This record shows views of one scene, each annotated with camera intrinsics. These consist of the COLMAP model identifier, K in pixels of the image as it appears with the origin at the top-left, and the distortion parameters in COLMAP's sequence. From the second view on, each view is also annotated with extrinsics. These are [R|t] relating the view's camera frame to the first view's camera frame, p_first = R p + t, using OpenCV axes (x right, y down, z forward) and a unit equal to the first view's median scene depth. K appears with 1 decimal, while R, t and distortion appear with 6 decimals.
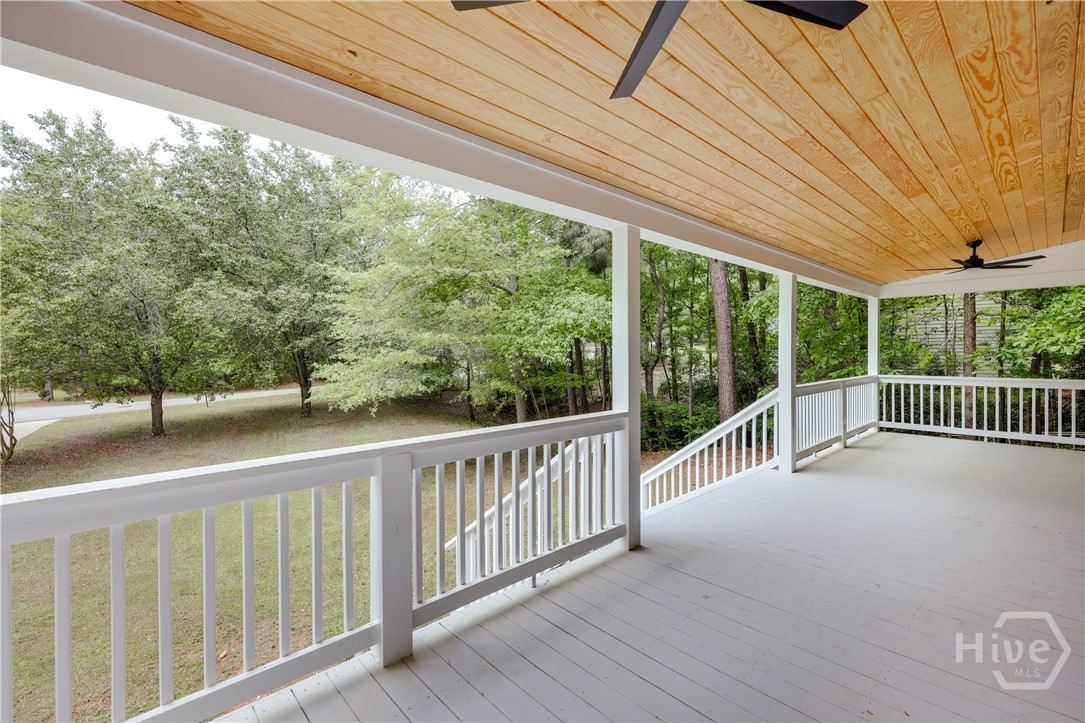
lens RADIAL K [[482.8, 0, 543.3], [0, 482.8, 352.9], [0, 0, 1]] dist [0.005706, 0.002160]
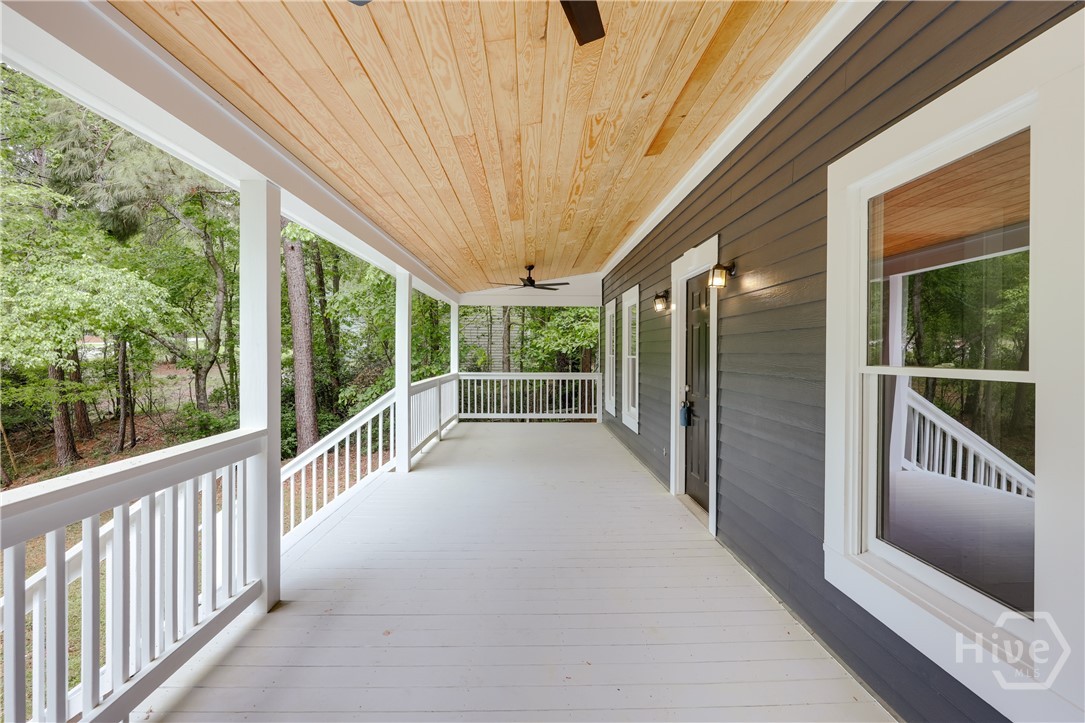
lens RADIAL K [[505.1, 0, 545.9], [0, 505.1, 358.6], [0, 0, 1]] dist [0.002171, 0.001756]
pose [[0.664723, -0.004253, 0.747078, -0.032225], [-0.004657, 0.999941, 0.009836, 0.000264], [-0.747076, -0.010017, 0.664663, 0.039800]]
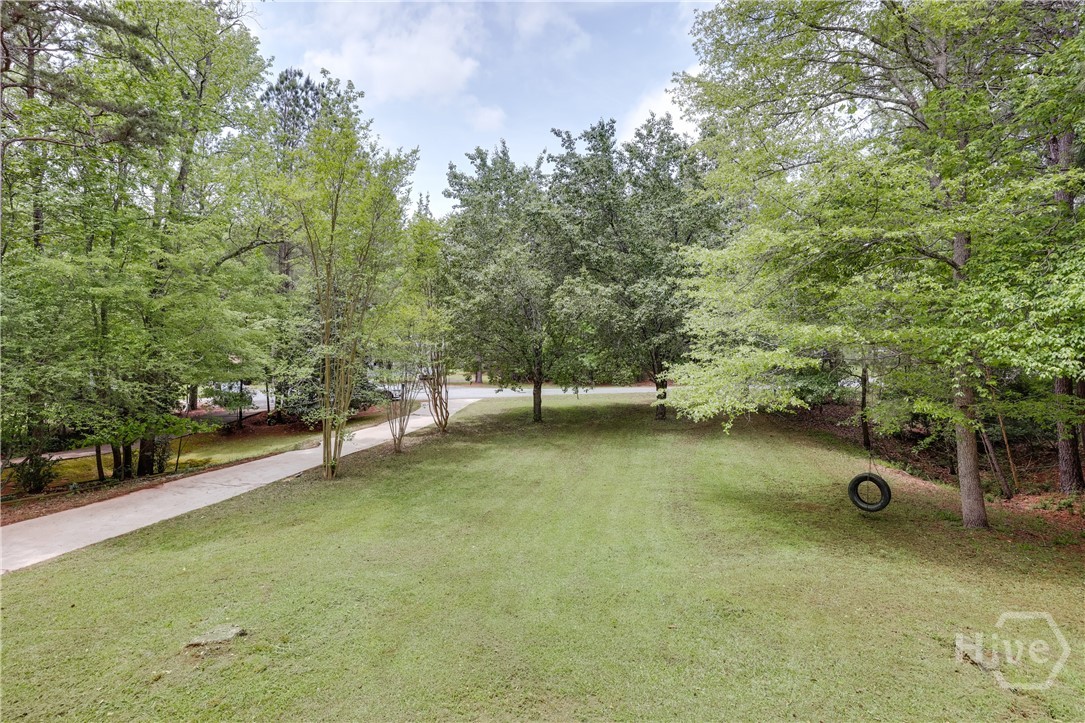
lens RADIAL K [[505.1, 0, 544.1], [0, 505.1, 359.5], [0, 0, 1]] dist [0.002171, 0.001756]
pose [[0.760402, 0.036900, -0.648404, -0.045432], [-0.029322, 0.999317, 0.022484, 0.003011], [0.648791, 0.001916, 0.760964, 0.159772]]
